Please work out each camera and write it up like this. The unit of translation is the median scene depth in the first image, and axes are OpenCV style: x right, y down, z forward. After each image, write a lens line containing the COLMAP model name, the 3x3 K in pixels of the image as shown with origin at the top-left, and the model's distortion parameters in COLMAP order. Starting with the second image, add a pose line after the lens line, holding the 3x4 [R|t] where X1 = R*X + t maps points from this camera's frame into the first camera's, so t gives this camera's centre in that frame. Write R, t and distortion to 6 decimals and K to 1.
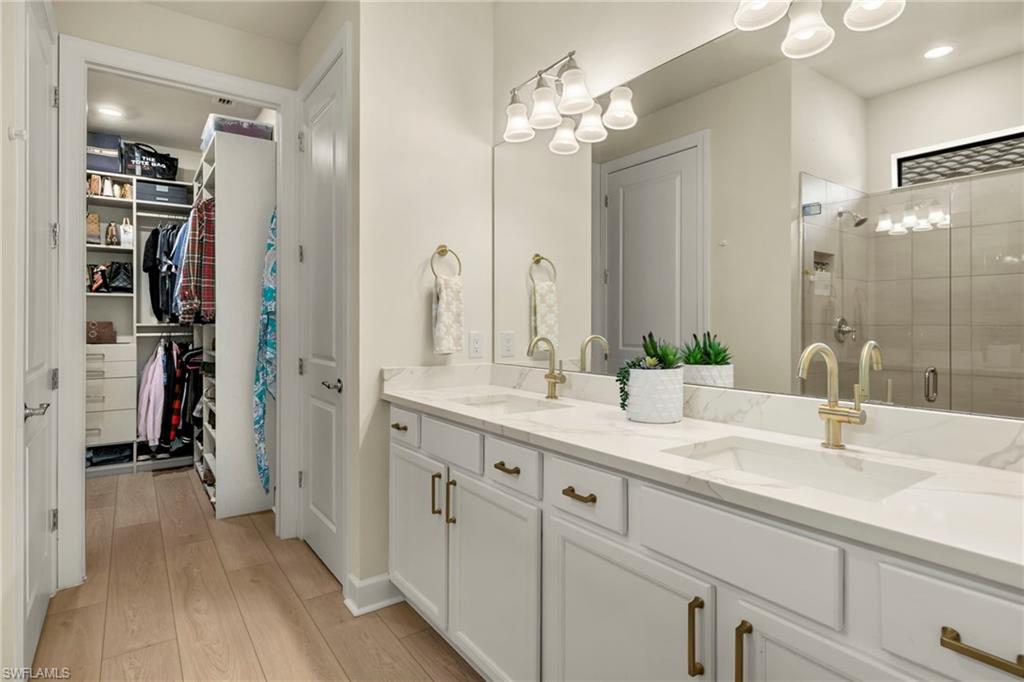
lens RADIAL K [[535.0, 0, 511.1], [0, 535.0, 321.9], [0, 0, 1]] dist [-0.000884, 0.000150]
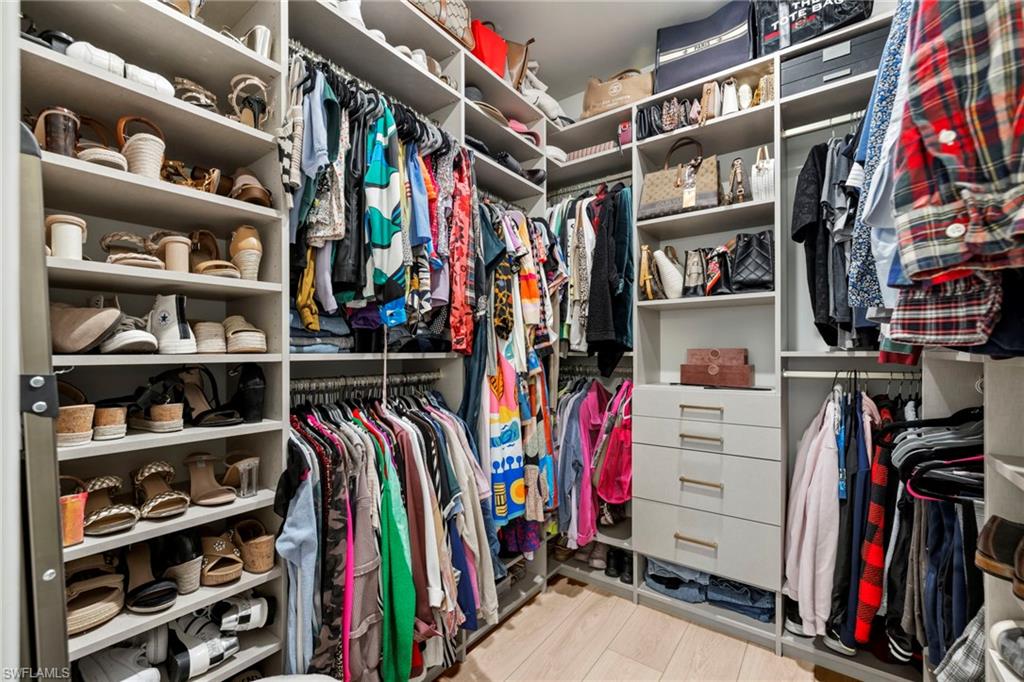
lens RADIAL K [[429.5, 0, 511.0], [0, 429.5, 348.6], [0, 0, 1]] dist [0.000475, 0.000146]
pose [[0.306367, -0.000709, -0.951913, -0.401302], [-0.000245, 1.000000, -0.000824, 0.000975], [0.951913, 0.000486, 0.306367, 0.643177]]
